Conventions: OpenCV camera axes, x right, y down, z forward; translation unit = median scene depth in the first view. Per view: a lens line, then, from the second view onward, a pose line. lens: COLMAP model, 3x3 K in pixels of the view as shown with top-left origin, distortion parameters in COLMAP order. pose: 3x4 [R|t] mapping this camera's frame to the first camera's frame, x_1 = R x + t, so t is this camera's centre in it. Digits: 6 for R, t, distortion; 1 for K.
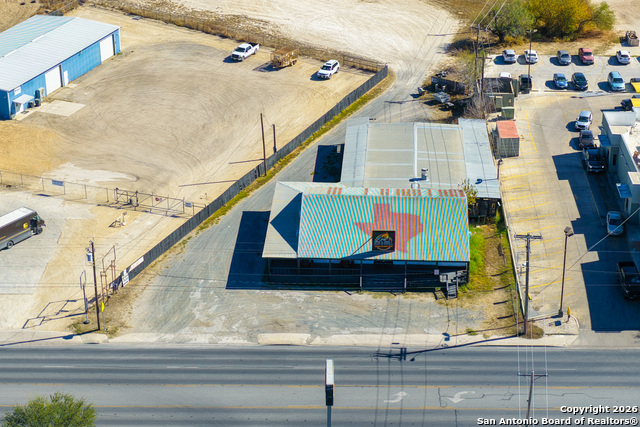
lens RADIAL K [[1299.7, 0, 320.0], [0, 1299.7, 213.5], [0, 0, 1]] dist [-0.011418, -0.024349]
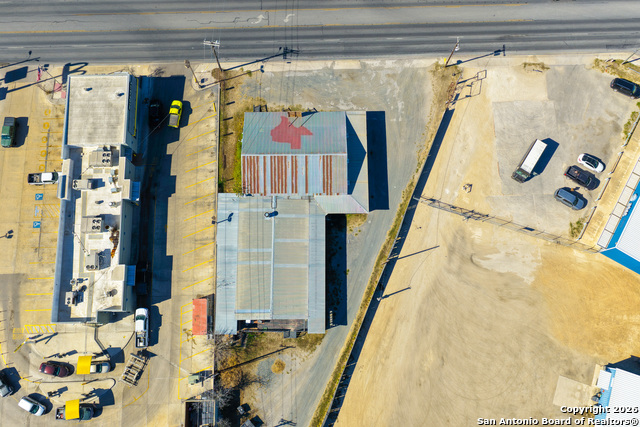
lens RADIAL K [[529.5, 0, 320.0], [0, 529.5, 213.5], [0, 0, 1]] dist [-0.003744, 0.011530]
pose [[-0.998191, 0.059793, -0.006301, 0.028216], [-0.020734, -0.243954, 0.969565, -0.672032], [0.056436, 0.967942, 0.244752, 0.955733]]
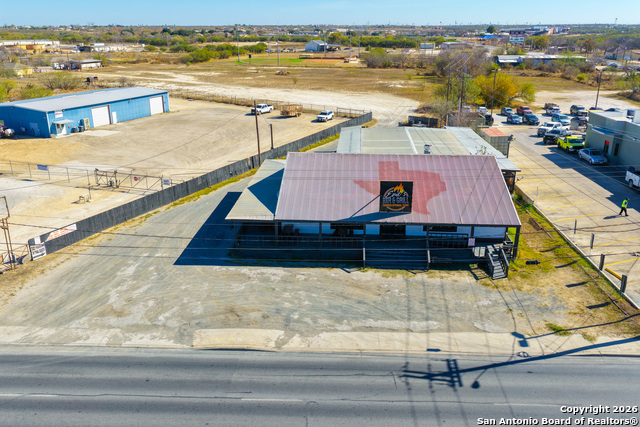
lens RADIAL K [[529.5, 0, 320.0], [0, 529.5, 213.5], [0, 0, 1]] dist [-0.003744, 0.011530]
pose [[0.999925, 0.006682, -0.010243, 0.010426], [-0.007852, 0.992880, -0.118863, 0.064456], [0.009376, 0.118934, 0.992858, 0.711952]]
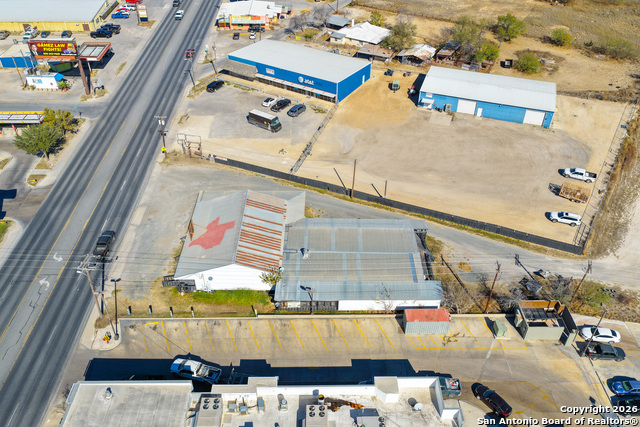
lens RADIAL K [[529.5, 0, 320.0], [0, 529.5, 213.5], [0, 0, 1]] dist [-0.003744, 0.011530]
pose [[0.049294, 0.624422, -0.779531, 0.518963], [-0.448279, 0.711284, 0.541407, -0.388407], [0.892533, 0.322759, 0.314977, 0.930938]]
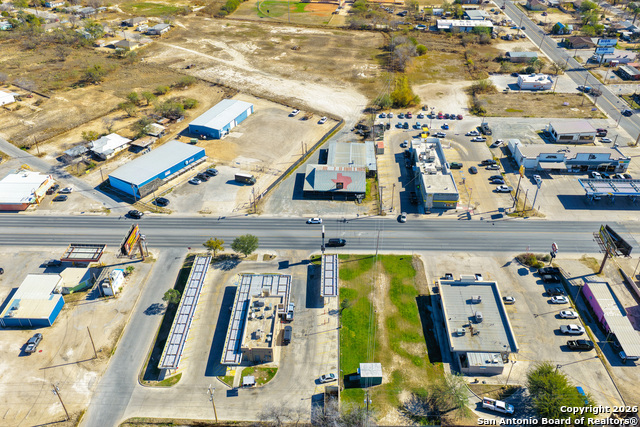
lens RADIAL K [[529.5, 0, 320.0], [0, 529.5, 213.5], [0, 0, 1]] dist [-0.003744, 0.011530]
pose [[0.999997, 0.002330, 0.000793, -0.002446], [-0.002418, 0.990316, 0.138809, -0.095519], [-0.000462, -0.138811, 0.990319, -0.348632]]
